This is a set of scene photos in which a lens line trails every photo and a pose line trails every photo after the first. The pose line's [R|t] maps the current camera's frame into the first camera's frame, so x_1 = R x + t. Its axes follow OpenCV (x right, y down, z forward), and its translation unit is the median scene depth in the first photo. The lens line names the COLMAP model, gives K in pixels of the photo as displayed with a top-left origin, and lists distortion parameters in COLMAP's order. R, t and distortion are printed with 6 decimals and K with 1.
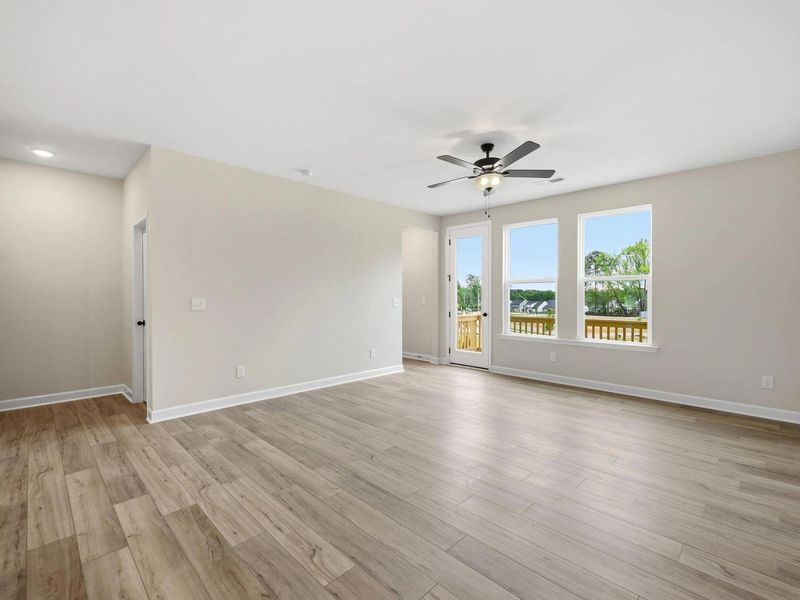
lens RADIAL K [[366.9, 0, 407.1], [0, 366.9, 299.8], [0, 0, 1]] dist [-0.003431, 0.001643]
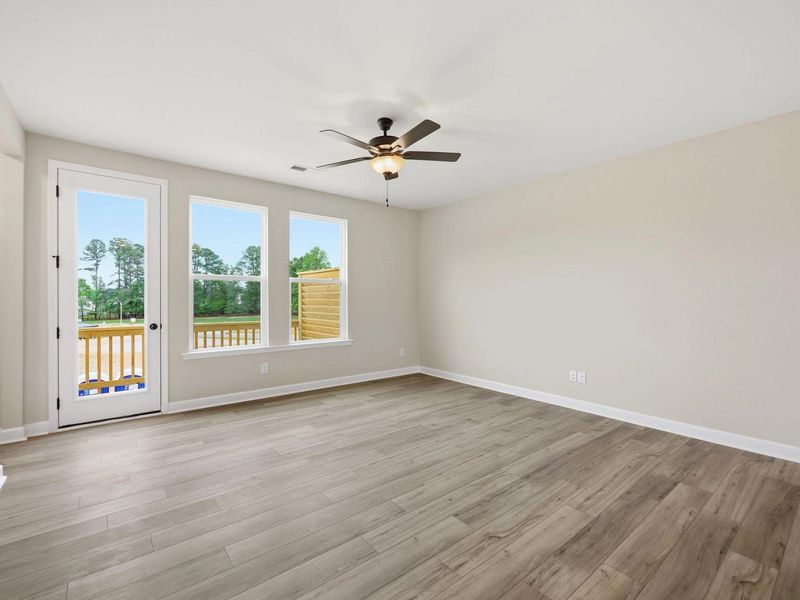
lens RADIAL K [[366.9, 0, 404.7], [0, 366.9, 301.3], [0, 0, 1]] dist [-0.003431, 0.001643]
pose [[0.120015, -0.011269, 0.992708, -0.636033], [0.005608, 0.999927, 0.010673, -0.013177], [-0.992756, 0.004286, 0.120069, 0.876547]]
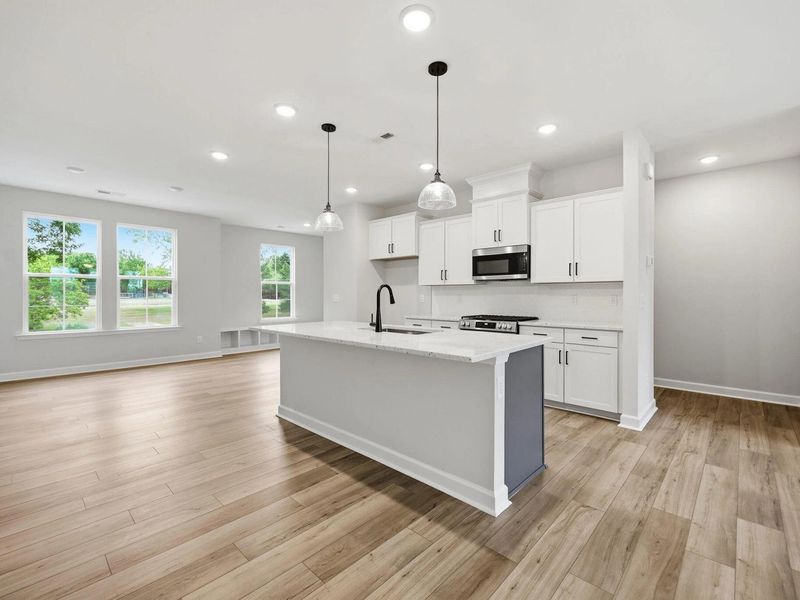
lens RADIAL K [[366.9, 0, 410.2], [0, 366.9, 298.4], [0, 0, 1]] dist [-0.003431, 0.001643]
pose [[0.017236, 0.008736, -0.999813, 0.067967], [-0.007316, 0.999936, 0.008611, 0.004157], [0.999825, 0.007167, 0.017298, 0.105911]]
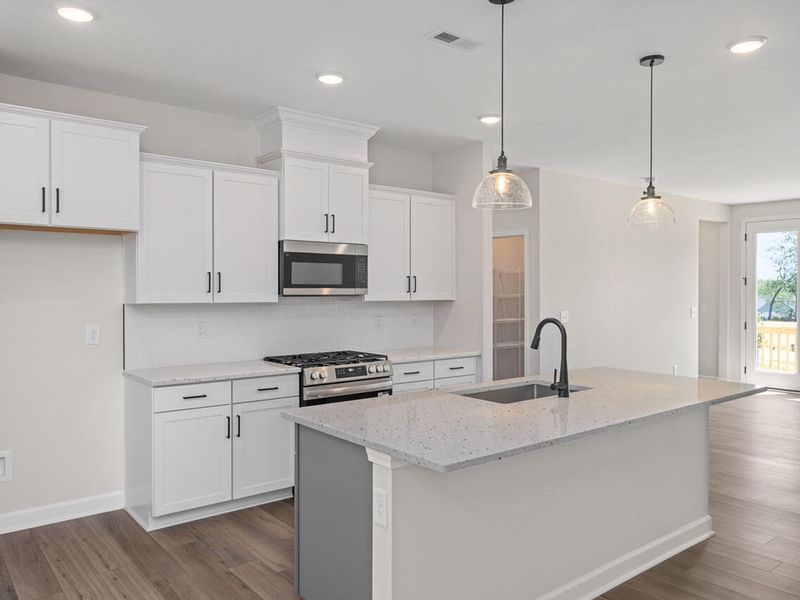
lens RADIAL K [[608.7, 0, 400.4], [0, 608.7, 297.7], [0, 0, 1]] dist [0.000956, -0.006638]
pose [[0.991893, -0.000135, -0.127078, -0.904044], [0.000570, 0.999994, 0.003386, -0.053107], [0.127076, -0.003431, 0.991887, -0.840729]]
